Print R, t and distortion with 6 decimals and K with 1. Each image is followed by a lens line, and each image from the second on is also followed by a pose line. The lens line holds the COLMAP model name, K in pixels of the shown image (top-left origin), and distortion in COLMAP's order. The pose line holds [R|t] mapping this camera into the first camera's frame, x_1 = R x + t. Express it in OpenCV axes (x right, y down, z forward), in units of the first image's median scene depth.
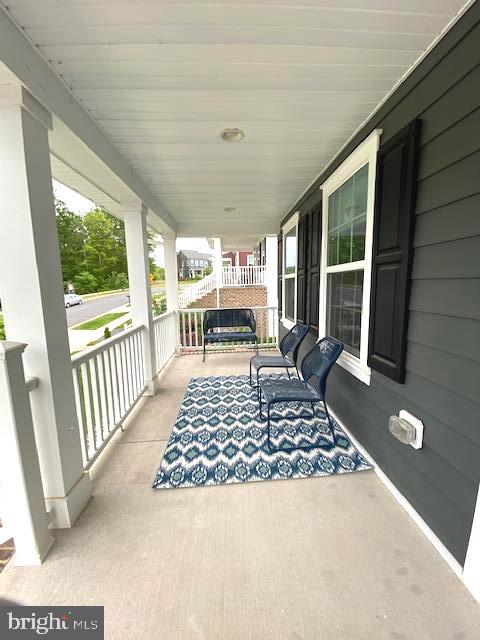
lens RADIAL K [[260.0, 0, 245.1], [0, 260.0, 320.6], [0, 0, 1]] dist [0.012853, -0.005486]
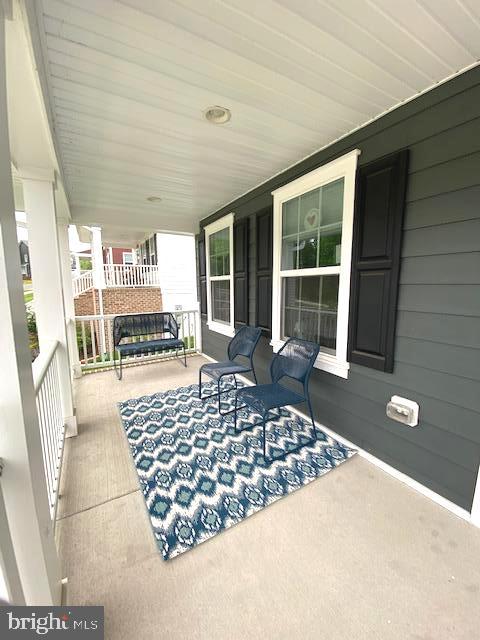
lens RADIAL K [[260.0, 0, 243.4], [0, 260.0, 320.5], [0, 0, 1]] dist [0.012853, -0.005486]
pose [[0.892458, -0.051104, 0.448227, -0.378559], [0.053185, 0.998553, 0.007953, -0.029843], [-0.447985, 0.016741, 0.893884, 0.186942]]
